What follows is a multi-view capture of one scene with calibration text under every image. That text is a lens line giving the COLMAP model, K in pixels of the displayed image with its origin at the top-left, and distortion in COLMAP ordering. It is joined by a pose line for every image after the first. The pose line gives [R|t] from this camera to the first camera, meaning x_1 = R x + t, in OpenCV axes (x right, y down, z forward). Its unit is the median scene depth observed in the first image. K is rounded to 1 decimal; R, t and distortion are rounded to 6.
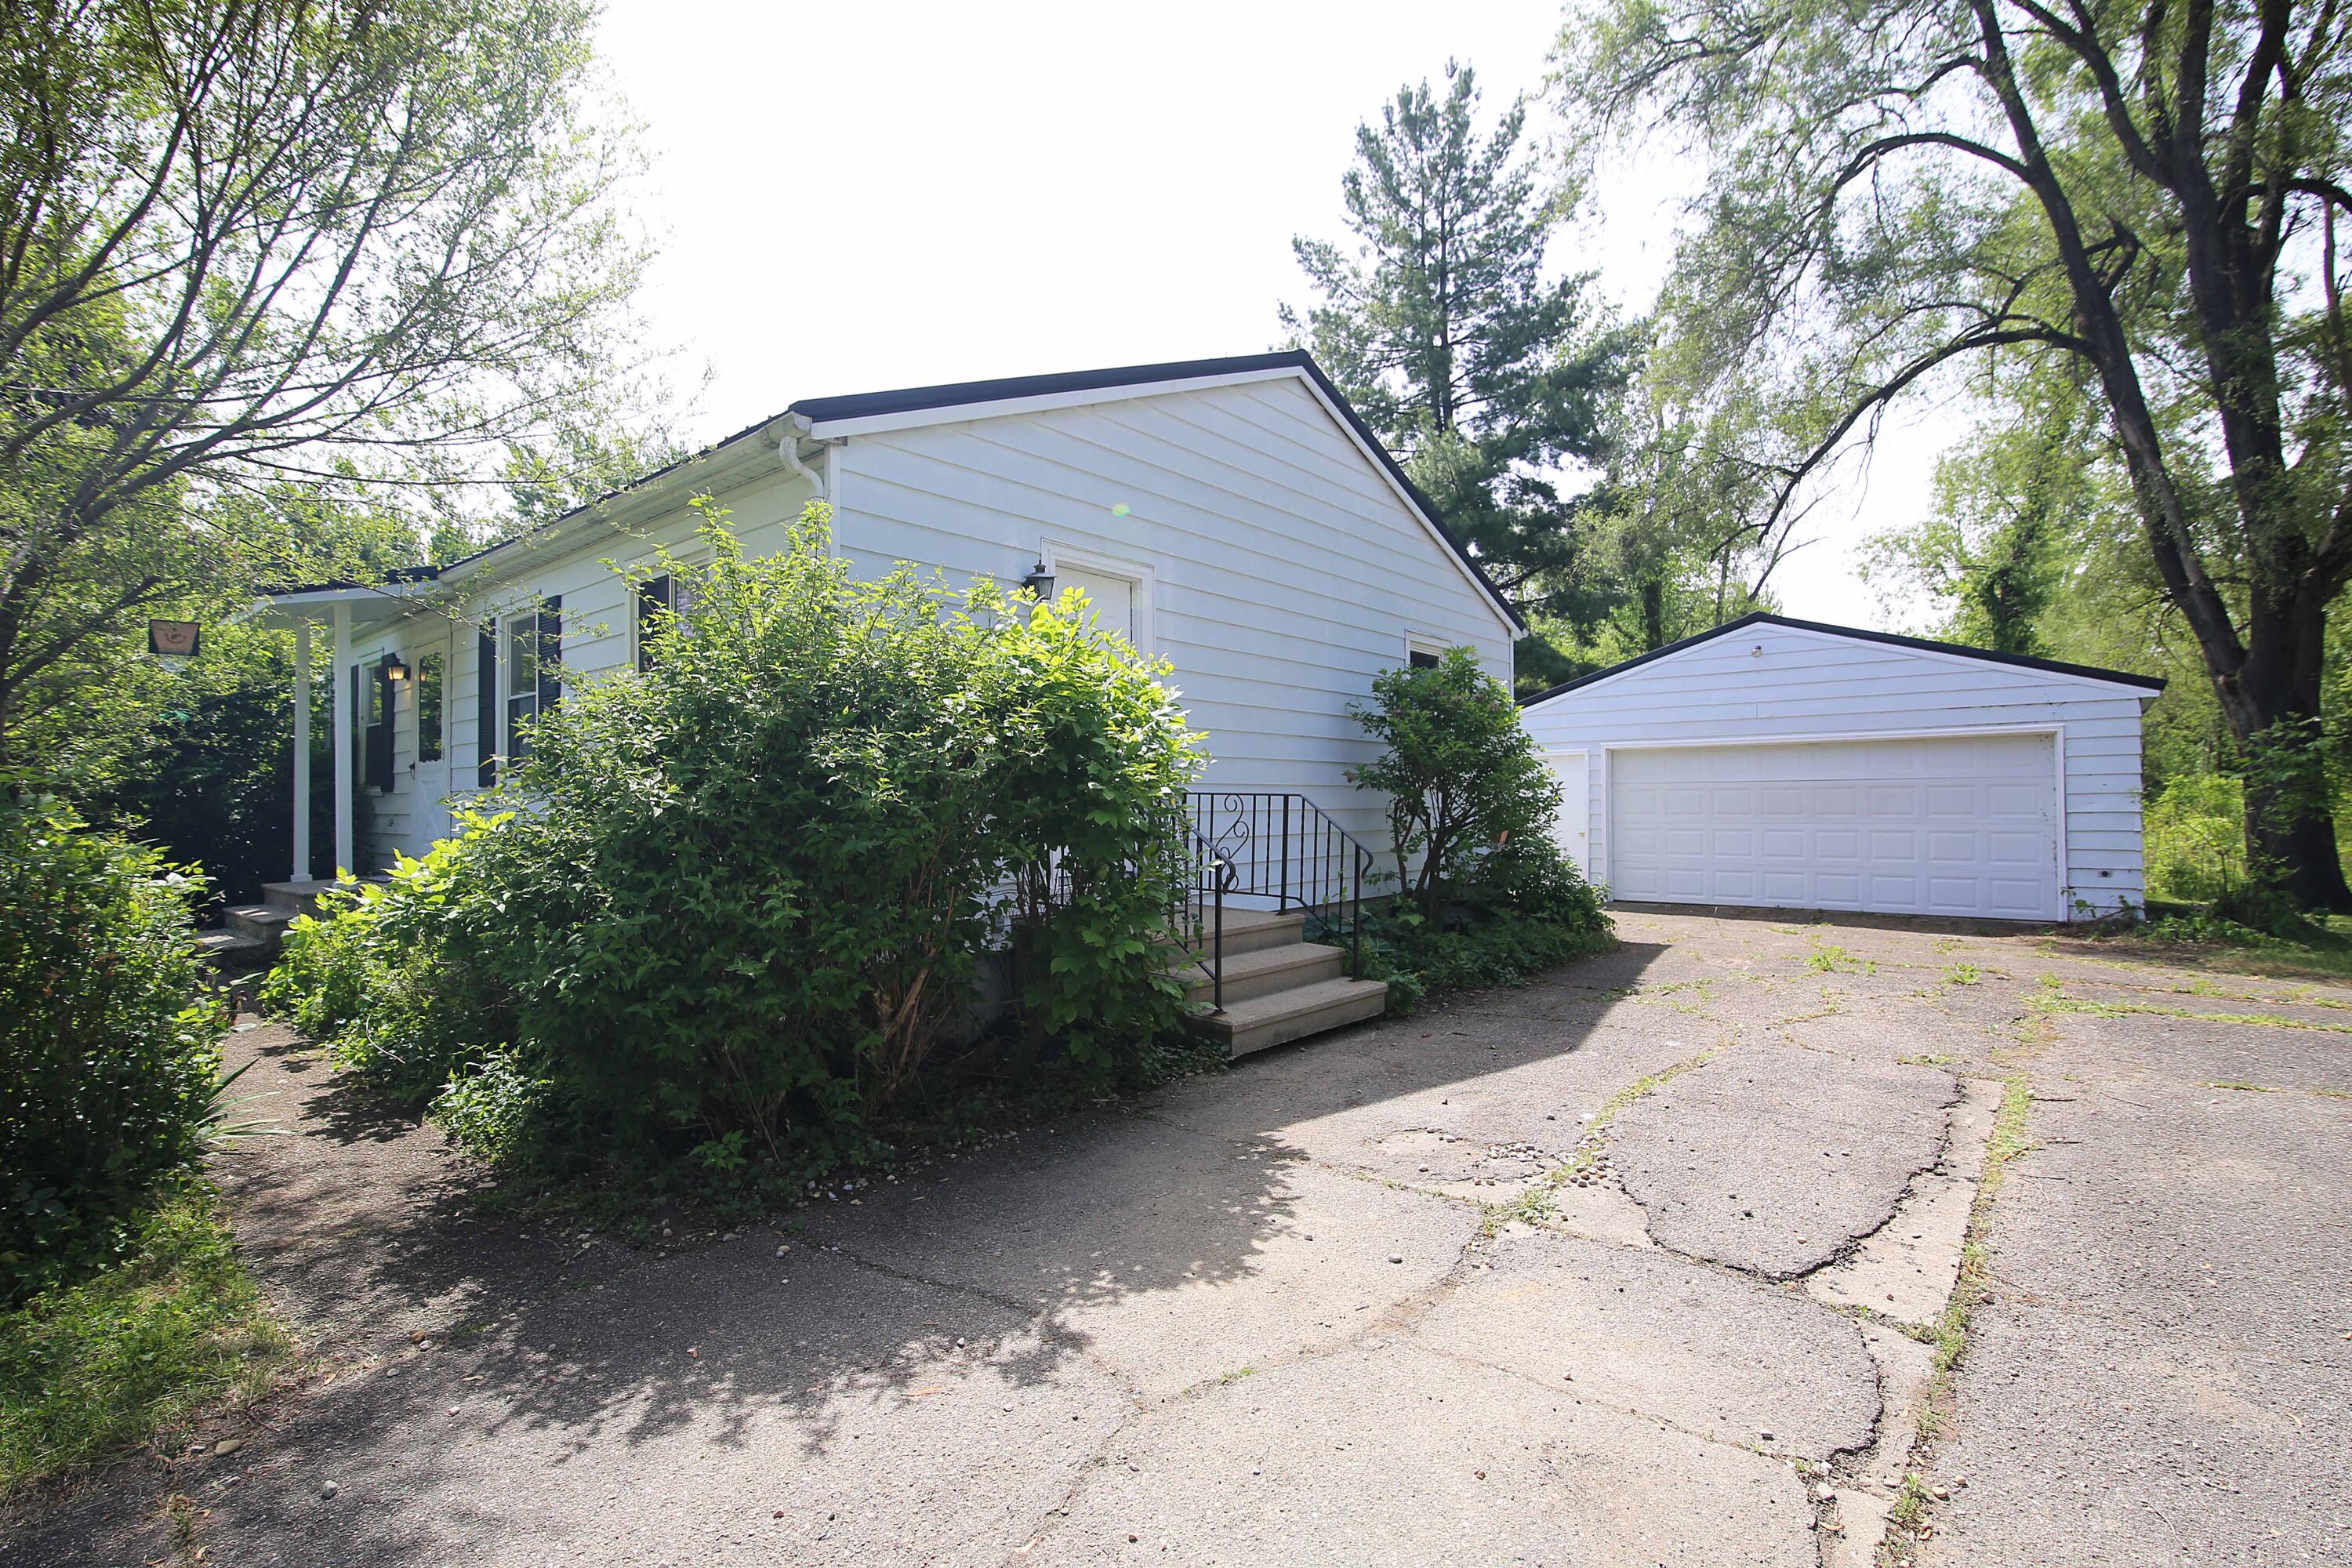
lens RADIAL K [[1057.2, 0, 1176.0], [0, 1057.2, 784.0], [0, 0, 1]] dist [-0.021437, -0.000143]
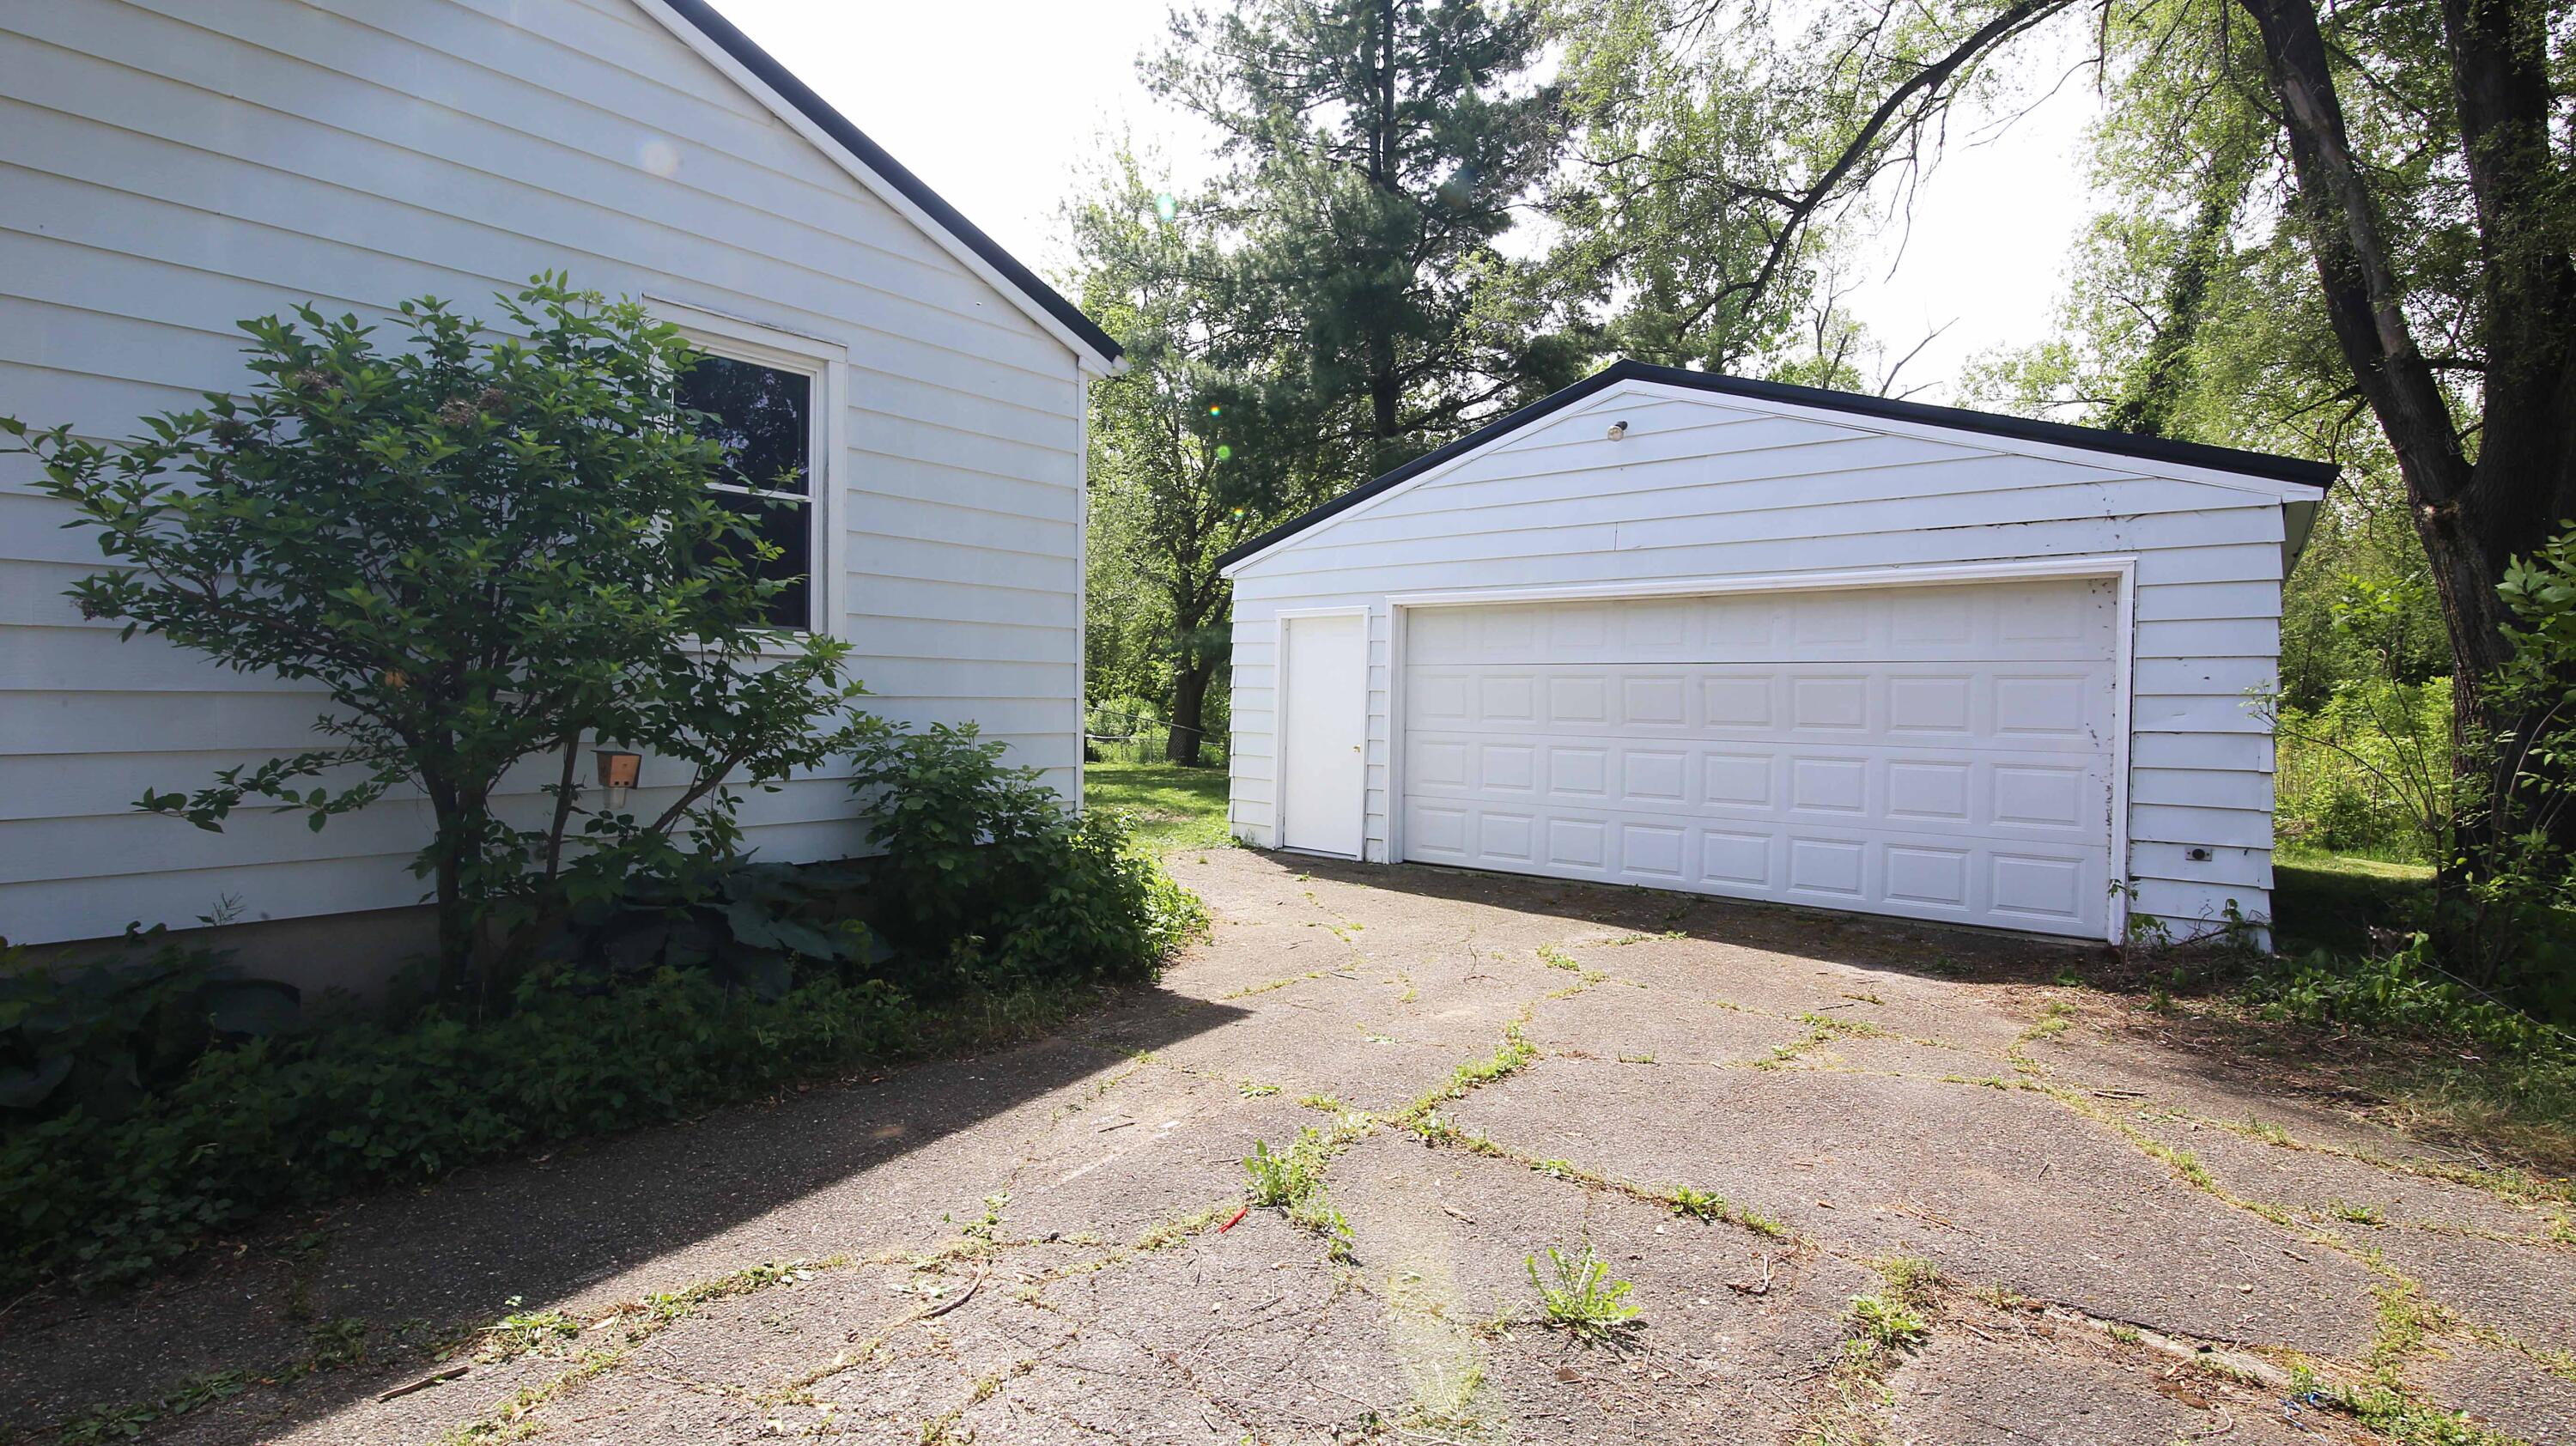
lens RADIAL K [[1167.5, 0, 1281.2], [0, 1167.5, 717.0], [0, 0, 1]] dist [-0.022729, 0.000866]
pose [[0.999610, 0.019488, 0.020020, 0.334951], [-0.020229, 0.999091, 0.037529, 0.006175], [-0.019270, -0.037920, 0.999095, 0.347611]]
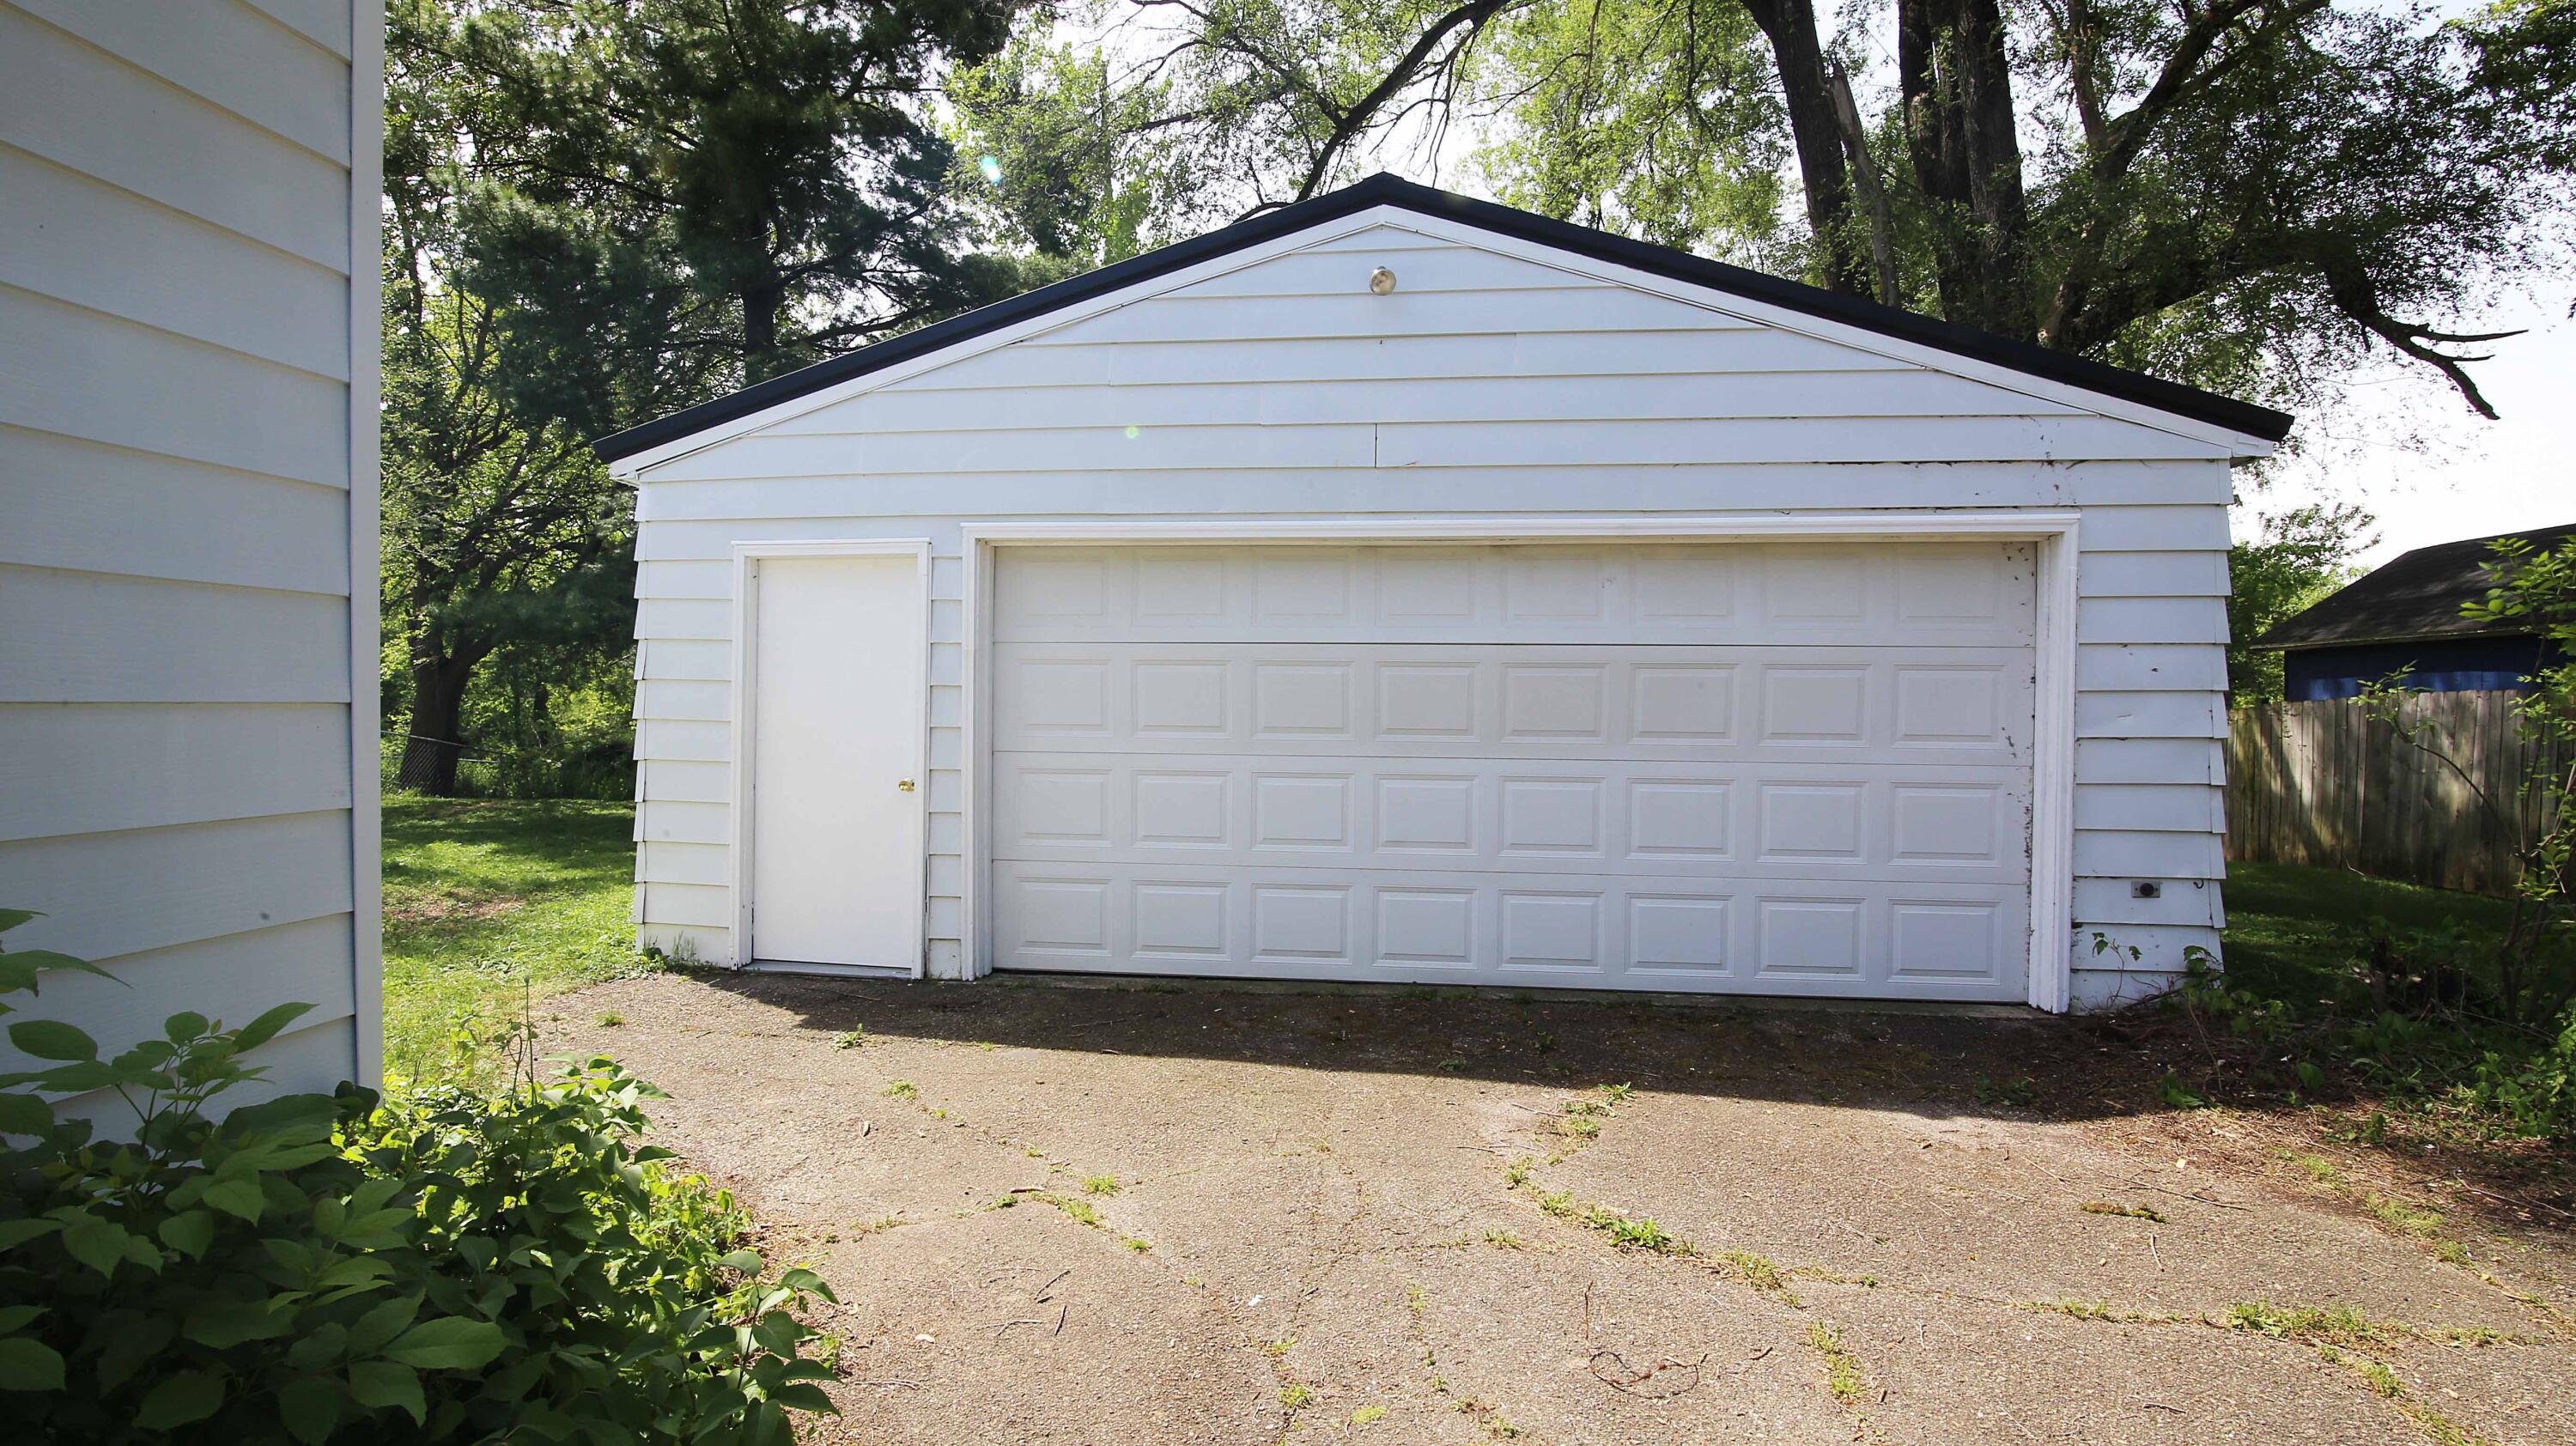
lens RADIAL K [[1167.5, 0, 1281.2], [0, 1167.5, 717.0], [0, 0, 1]] dist [-0.022729, 0.000866]
pose [[0.831441, 0.004818, 0.555592, 0.280158], [-0.025677, 0.999227, 0.029761, 0.011236], [-0.555019, -0.039010, 0.830922, 0.626836]]
